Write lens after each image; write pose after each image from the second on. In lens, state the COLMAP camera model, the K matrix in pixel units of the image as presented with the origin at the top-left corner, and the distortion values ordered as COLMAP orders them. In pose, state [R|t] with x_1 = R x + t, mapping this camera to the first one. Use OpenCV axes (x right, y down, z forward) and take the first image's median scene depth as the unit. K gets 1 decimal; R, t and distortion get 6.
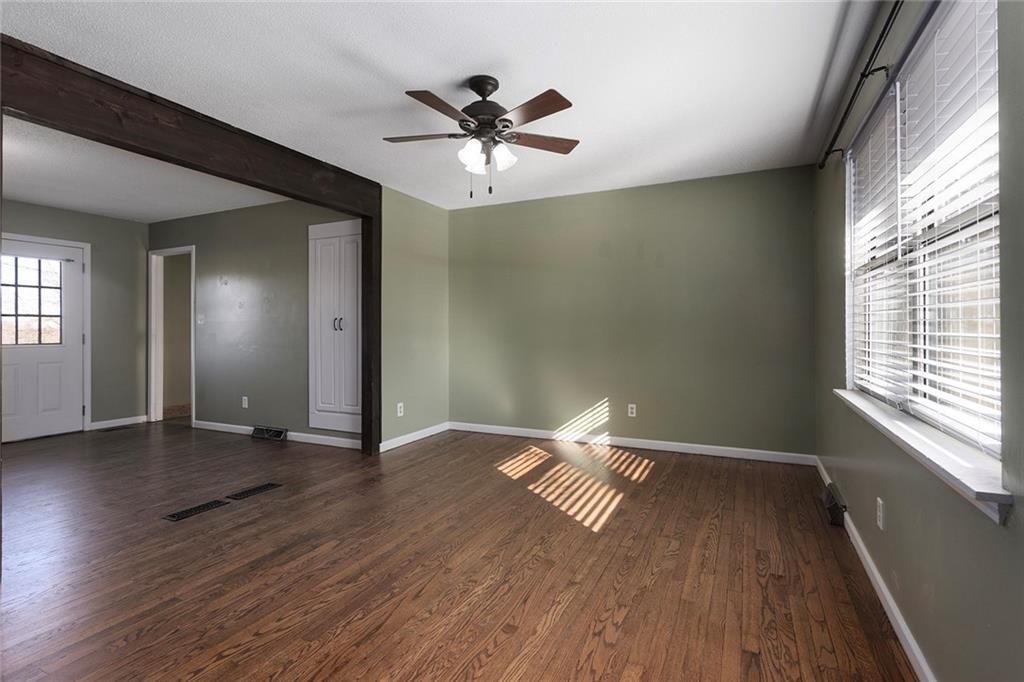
lens RADIAL K [[496.4, 0, 508.9], [0, 496.4, 325.1], [0, 0, 1]] dist [0.000075, -0.000054]
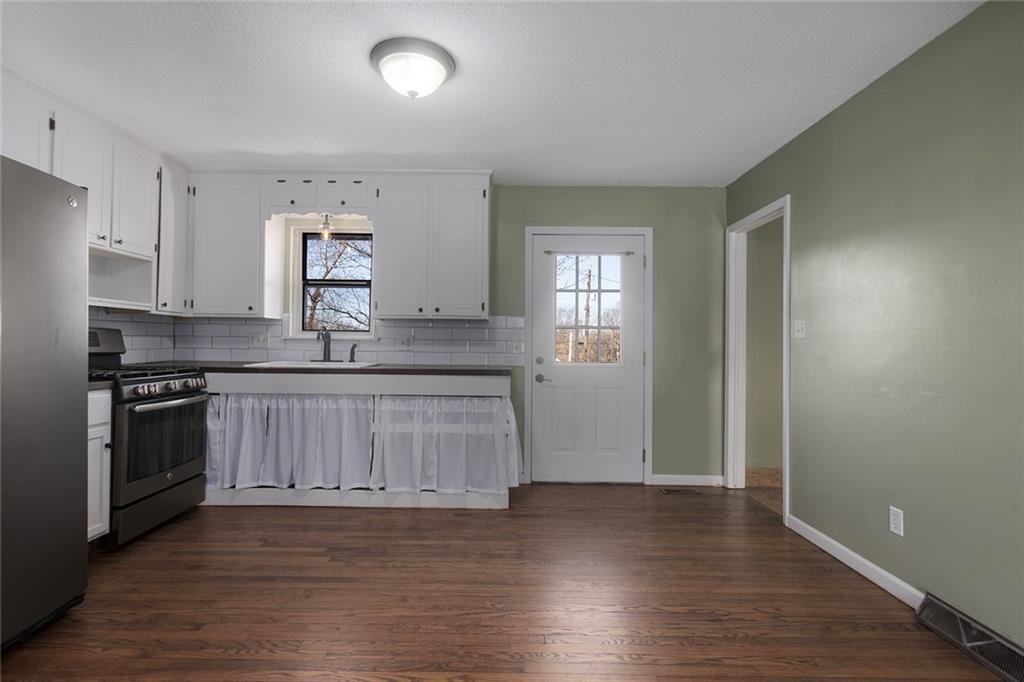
lens RADIAL K [[499.5, 0, 504.4], [0, 499.5, 337.5], [0, 0, 1]] dist [0.002671, 0.000604]
pose [[0.432050, -0.003977, -0.901841, -0.399377], [-0.004165, 0.999971, -0.006405, 0.003890], [0.901840, 0.006524, 0.432021, 0.705354]]
